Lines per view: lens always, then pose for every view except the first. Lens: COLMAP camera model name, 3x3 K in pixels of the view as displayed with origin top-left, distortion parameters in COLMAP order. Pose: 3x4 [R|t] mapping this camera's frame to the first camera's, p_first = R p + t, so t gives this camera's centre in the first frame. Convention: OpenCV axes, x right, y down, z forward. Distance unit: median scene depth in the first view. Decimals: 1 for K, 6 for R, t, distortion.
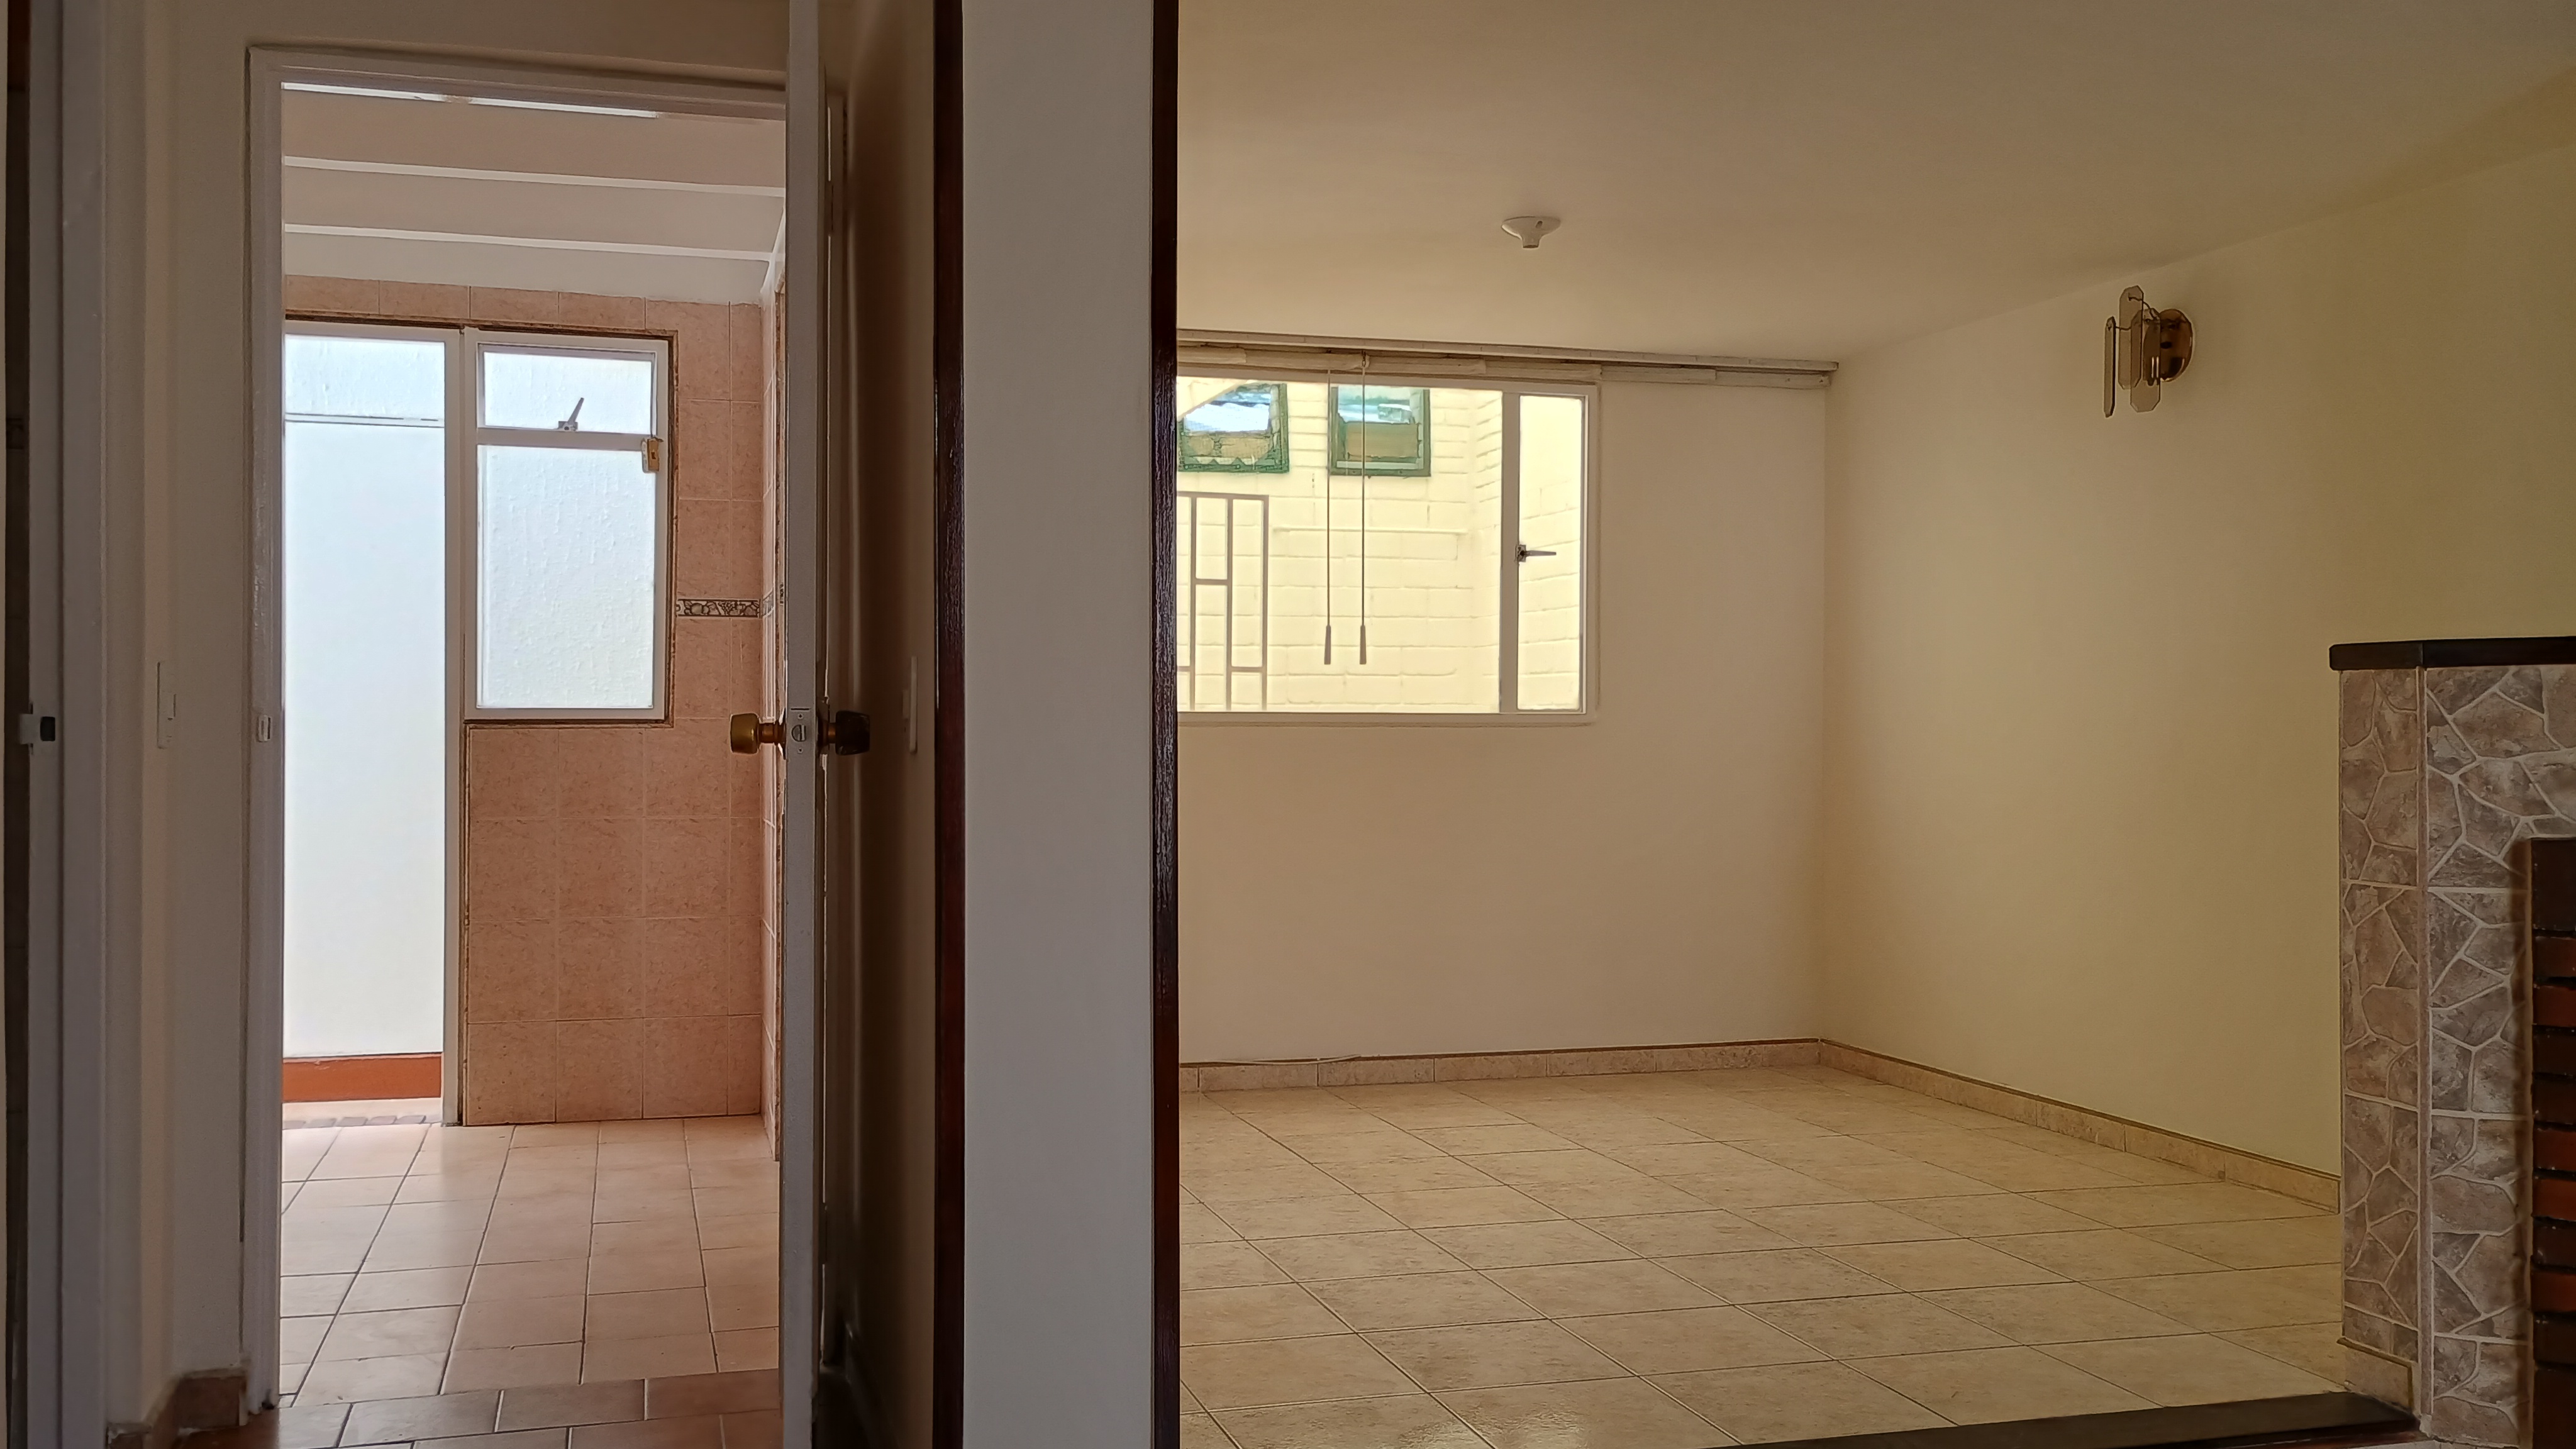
lens RADIAL K [[2238.8, 0, 1276.6], [0, 2238.8, 729.2], [0, 0, 1]] dist [0.056236, -0.055347]
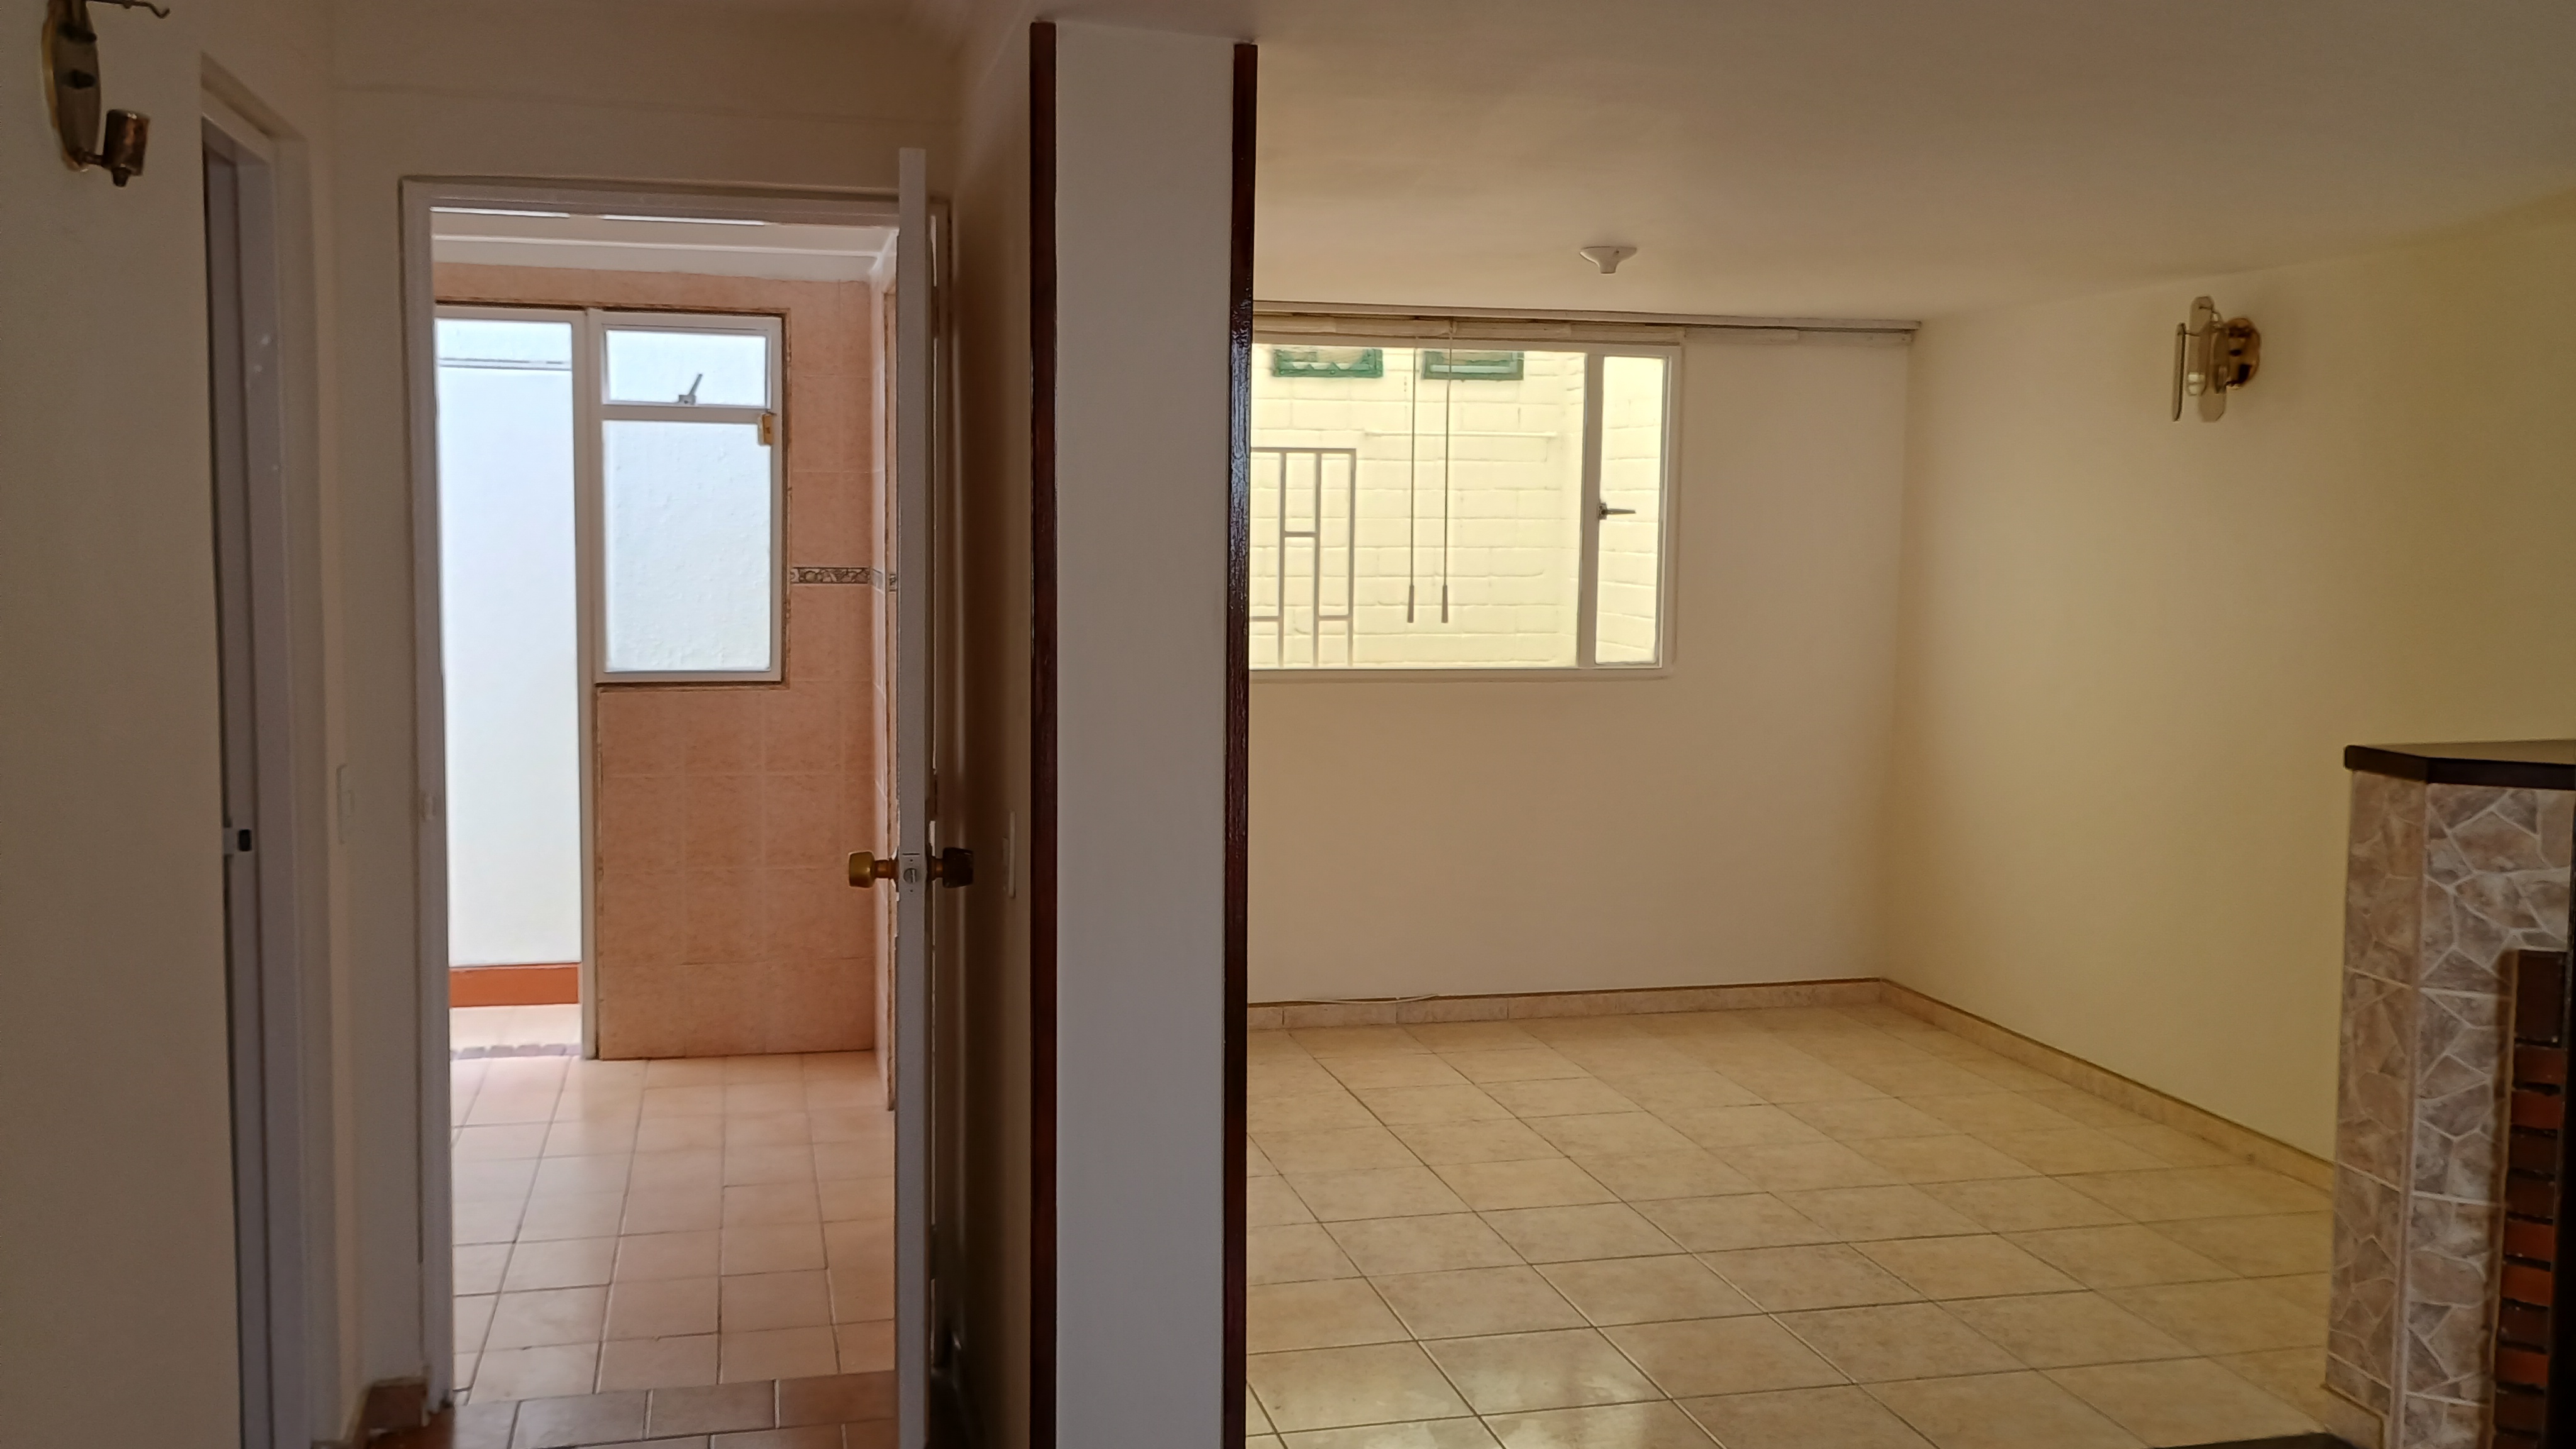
lens RADIAL K [[2238.8, 0, 1291.0], [0, 2238.8, 705.6], [0, 0, 1]] dist [0.056236, -0.055347]
pose [[0.999165, 0.013104, -0.038690, 0.008452], [-0.009776, 0.996335, 0.084982, -0.086172], [0.039661, -0.084533, 0.995631, -0.043698]]
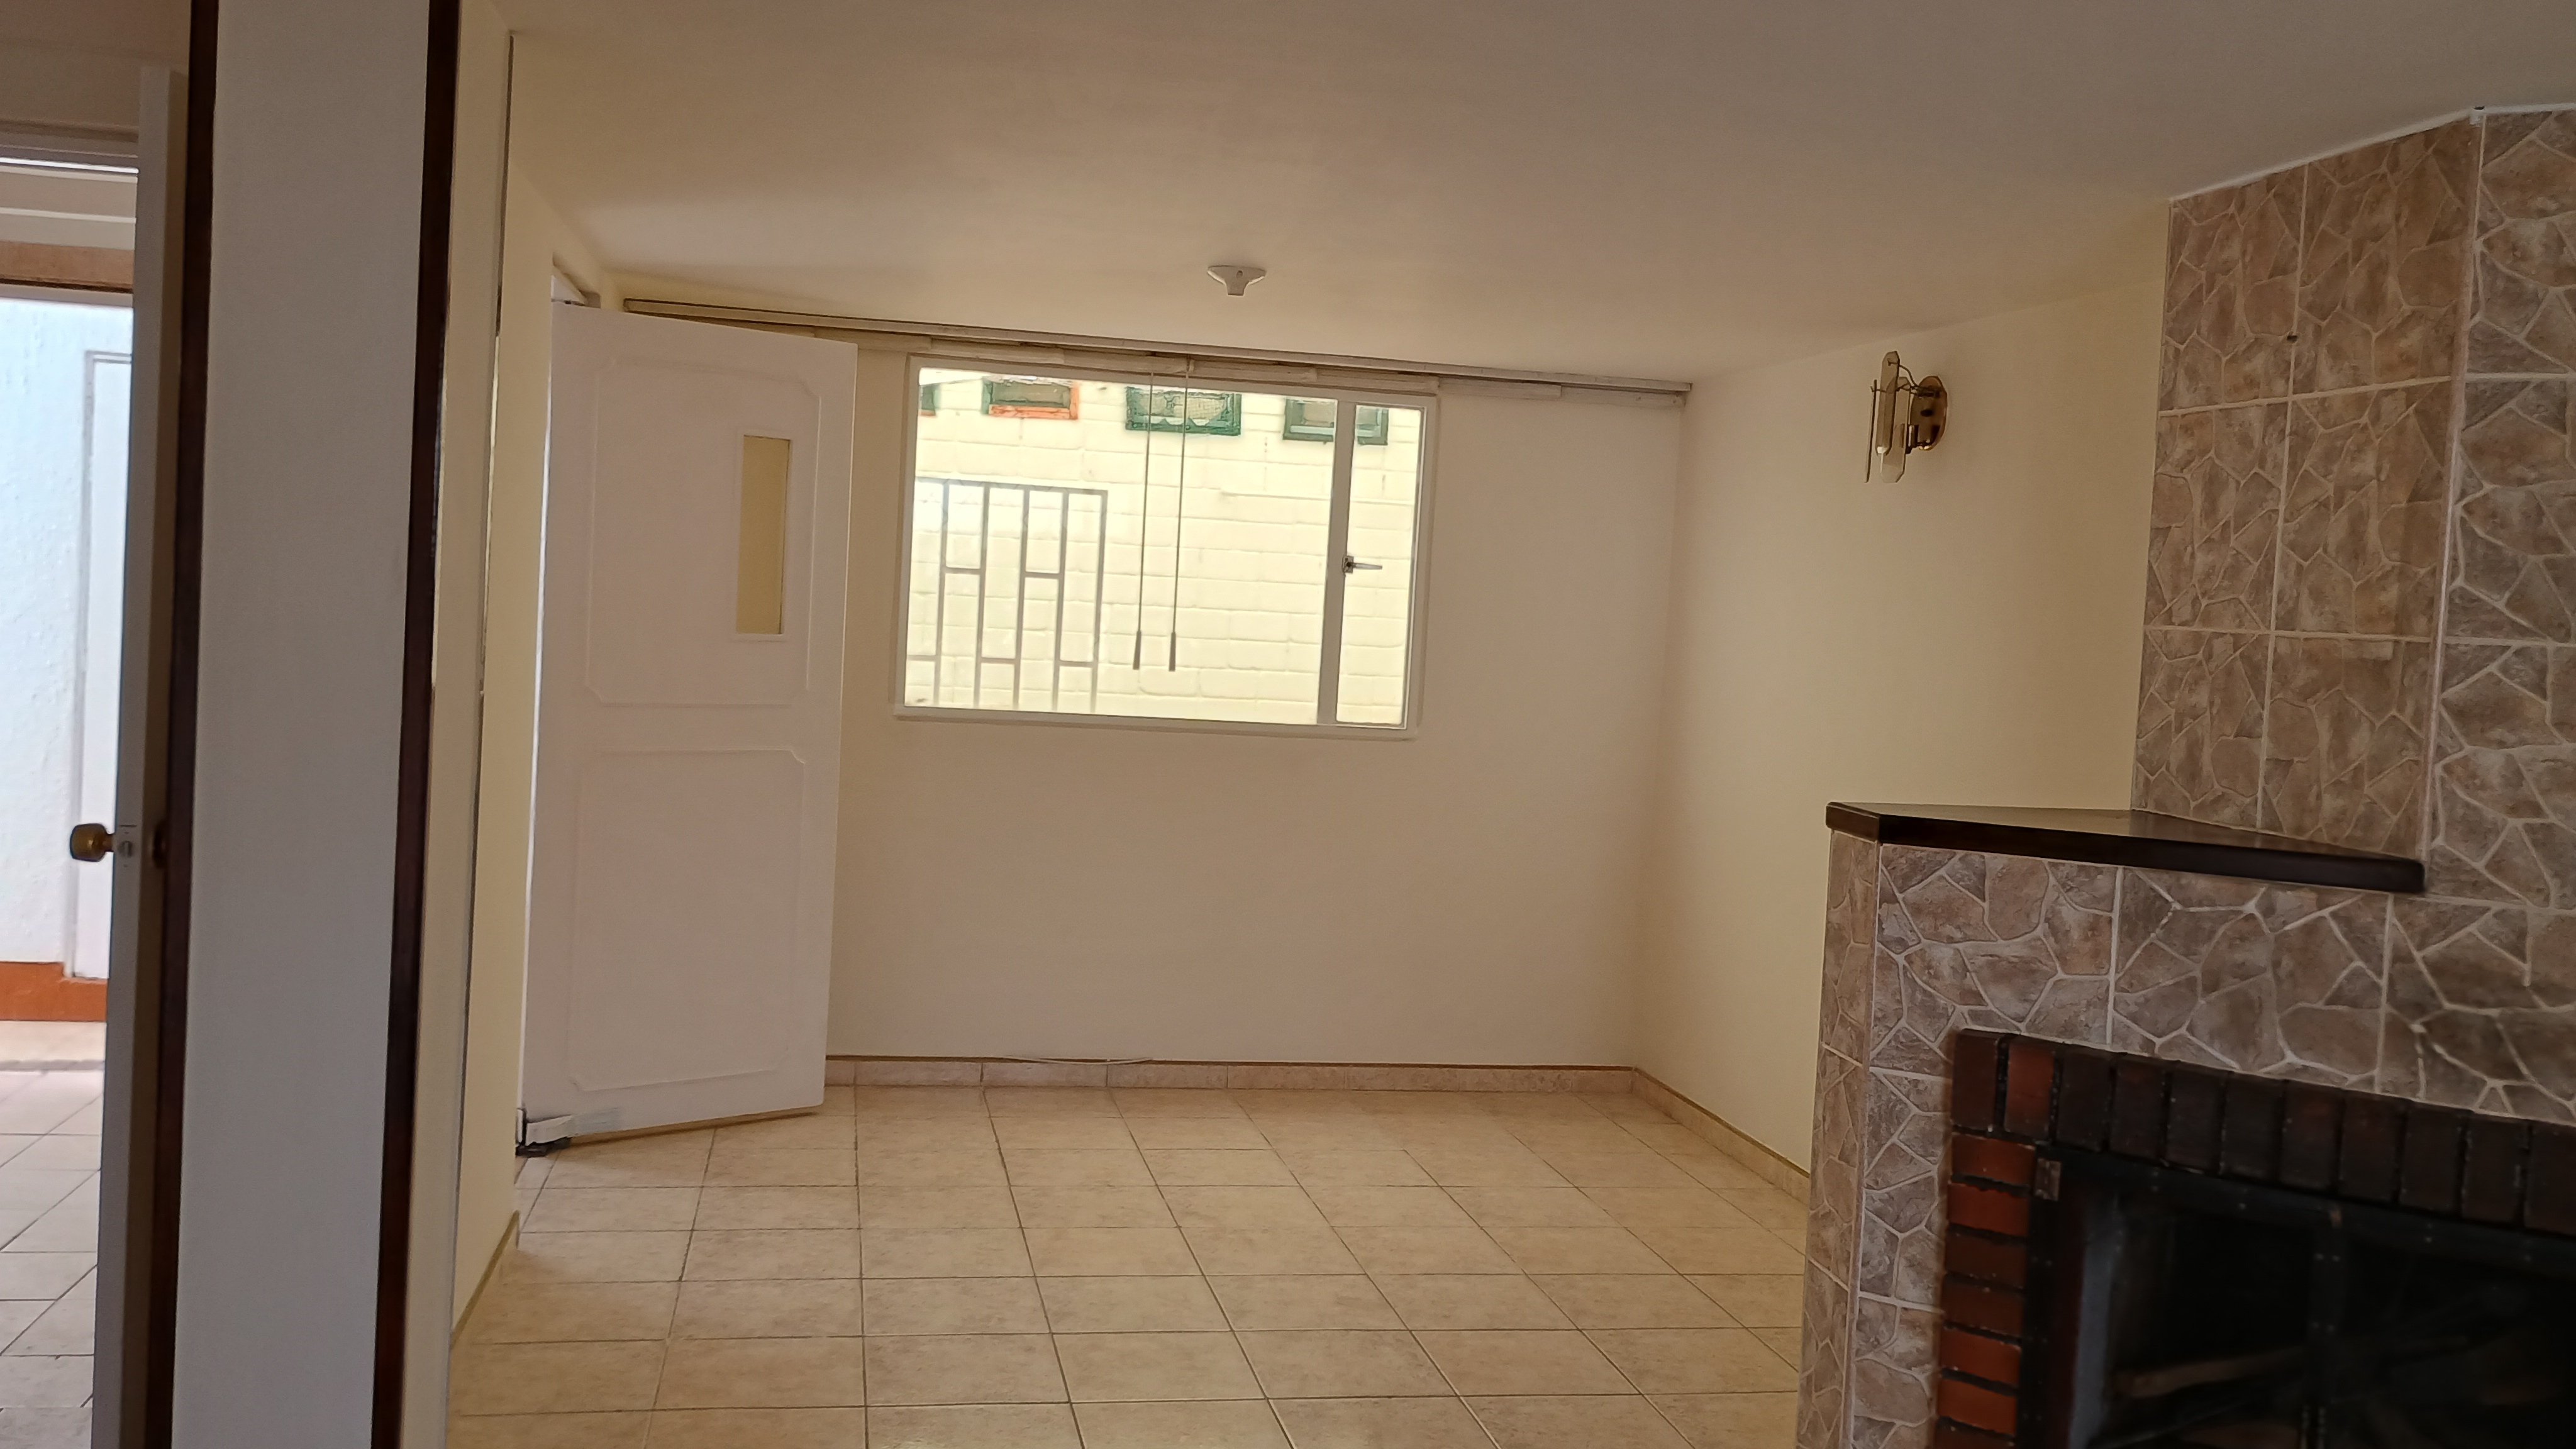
lens RADIAL K [[2238.8, 0, 1297.4], [0, 2238.8, 697.9], [0, 0, 1]] dist [0.056236, -0.055347]
pose [[0.995225, 0.057997, -0.078503, 0.190523], [-0.054899, 0.997647, 0.041062, -0.066915], [0.080700, -0.036556, 0.996068, 0.009745]]
